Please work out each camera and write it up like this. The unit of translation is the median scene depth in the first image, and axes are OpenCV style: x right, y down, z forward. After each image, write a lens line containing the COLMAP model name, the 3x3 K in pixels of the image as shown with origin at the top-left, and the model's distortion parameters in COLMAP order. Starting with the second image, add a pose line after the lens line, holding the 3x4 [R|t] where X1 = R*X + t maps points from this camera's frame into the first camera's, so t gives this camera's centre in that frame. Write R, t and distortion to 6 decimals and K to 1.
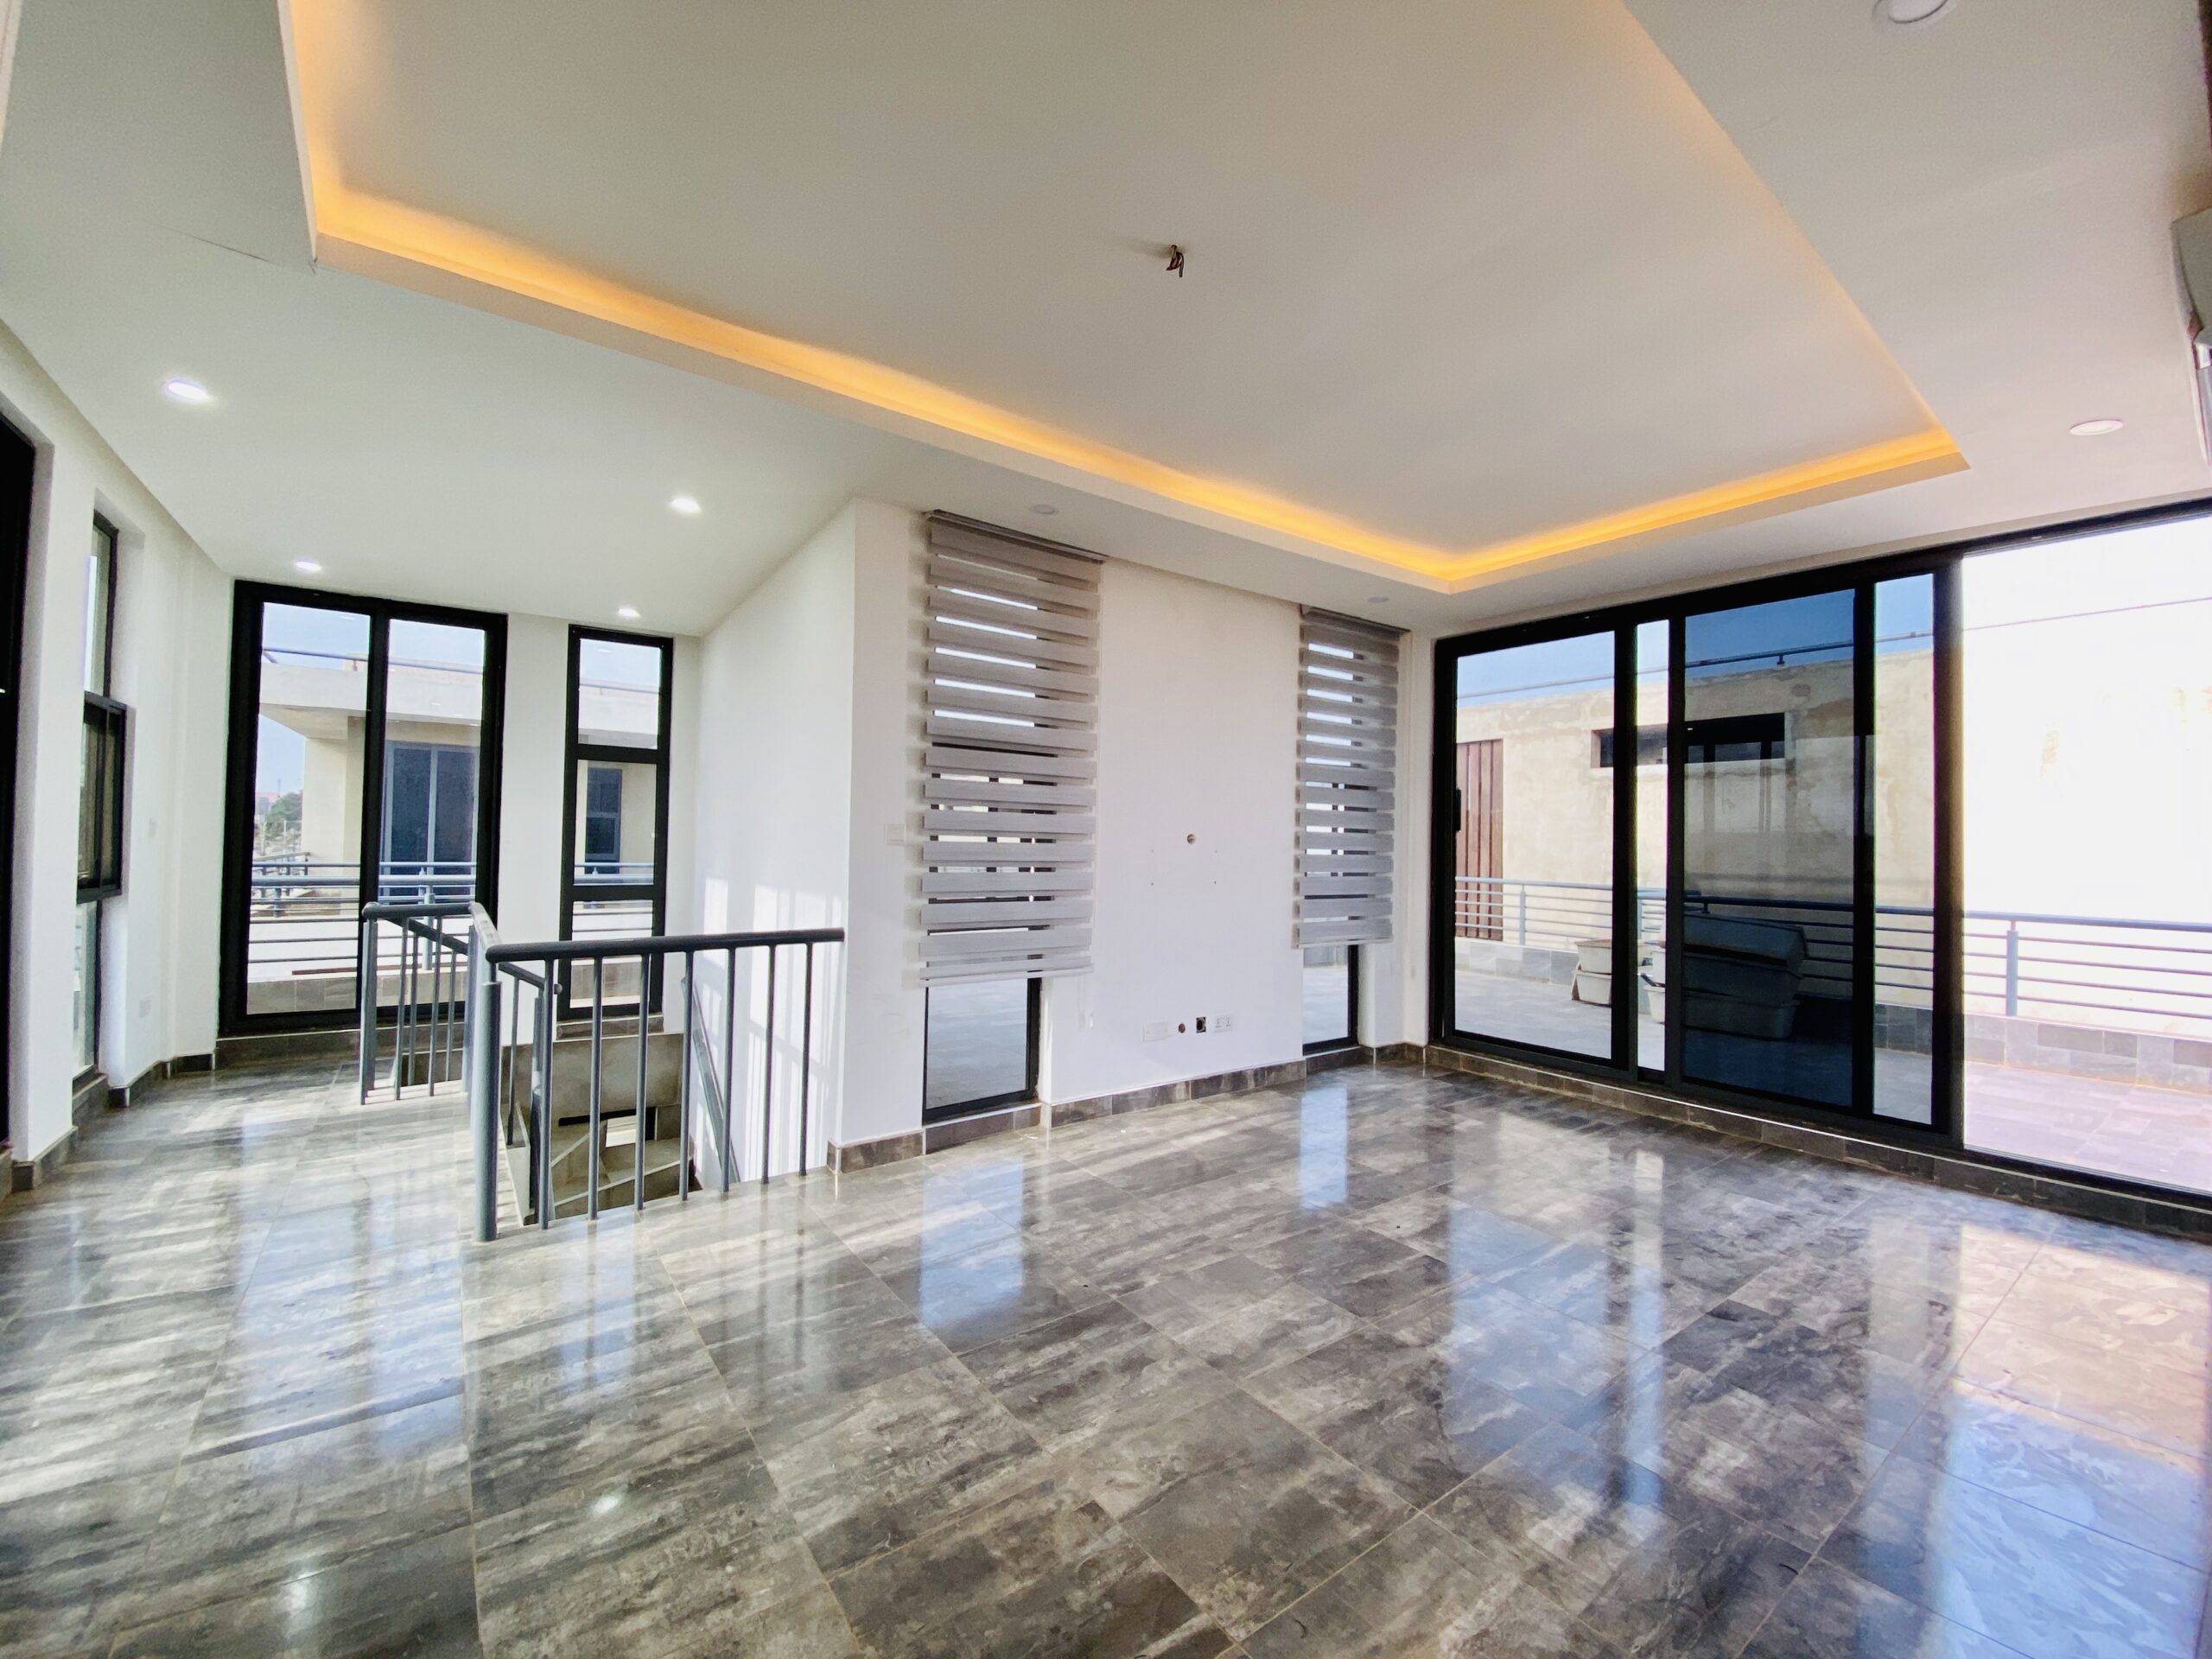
lens RADIAL K [[905.0, 0, 1096.4], [0, 905.0, 822.6], [0, 0, 1]] dist [-0.004151, -0.006621]
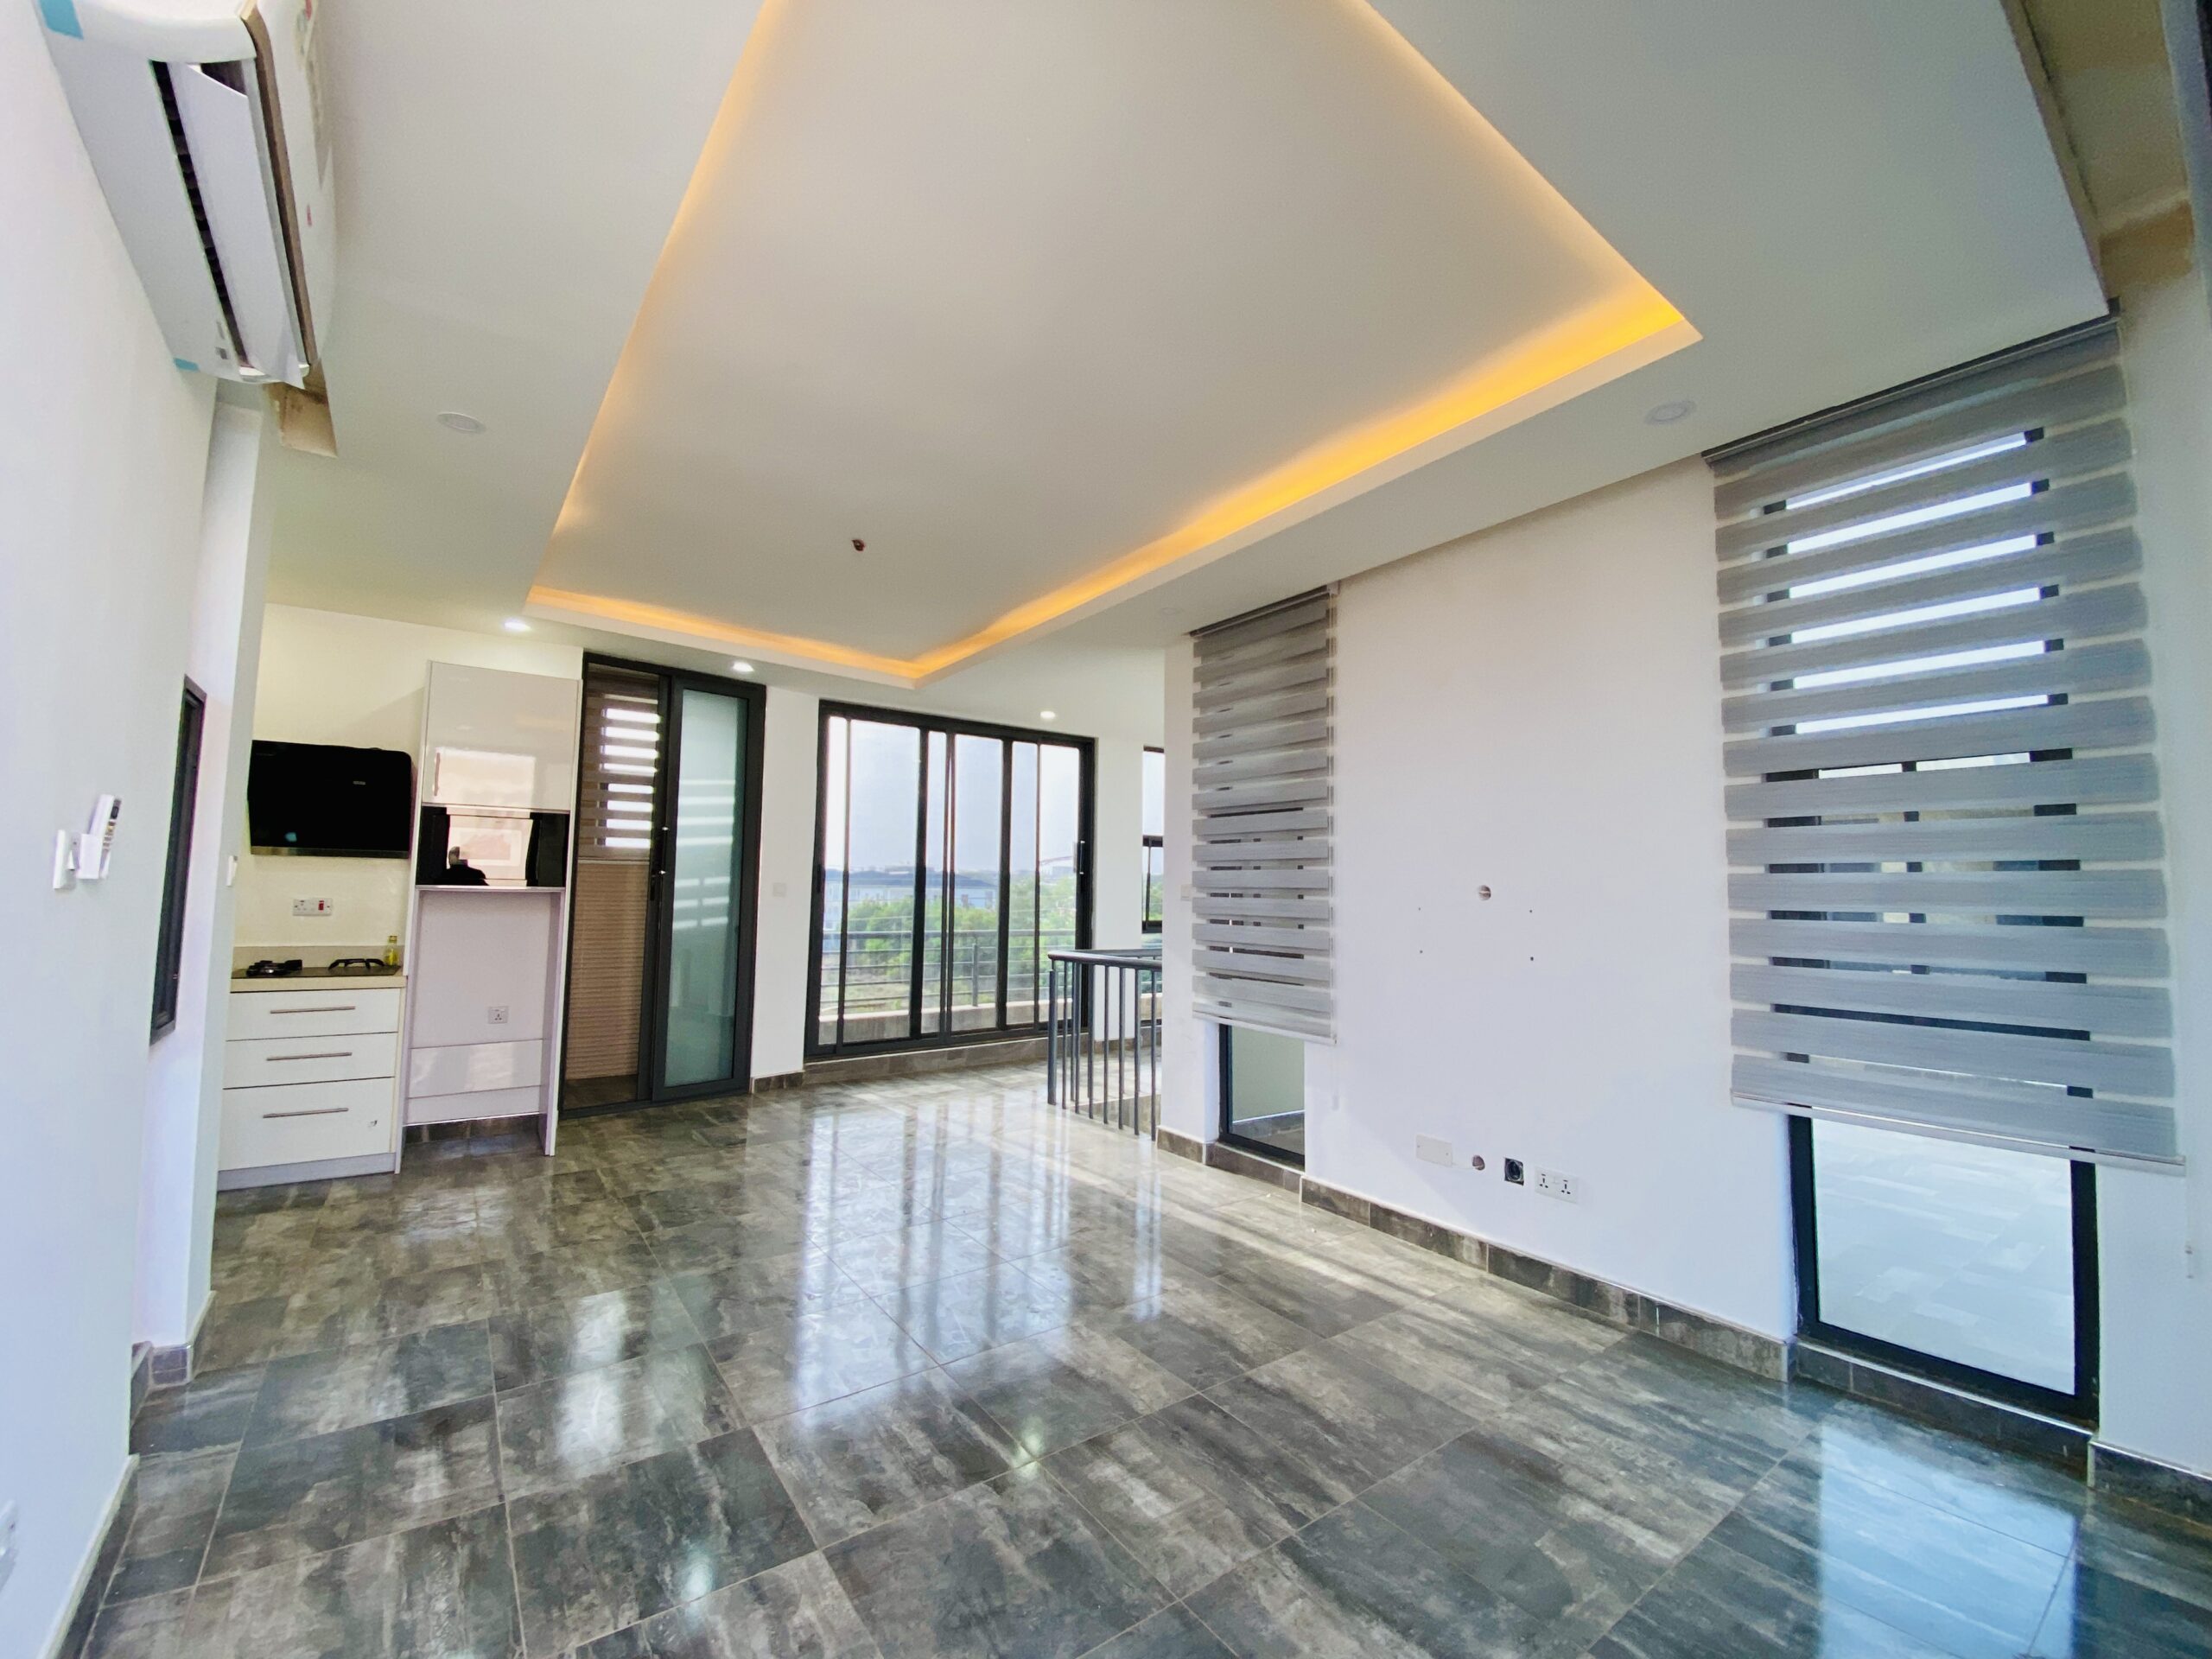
lens RADIAL K [[905.0, 0, 1100.0], [0, 905.0, 816.4], [0, 0, 1]] dist [-0.004151, -0.006621]
pose [[0.001862, -0.108926, -0.994048, 0.923292], [-0.004024, 0.994041, -0.108933, 0.041260], [0.999990, 0.004203, 0.001412, 0.782984]]
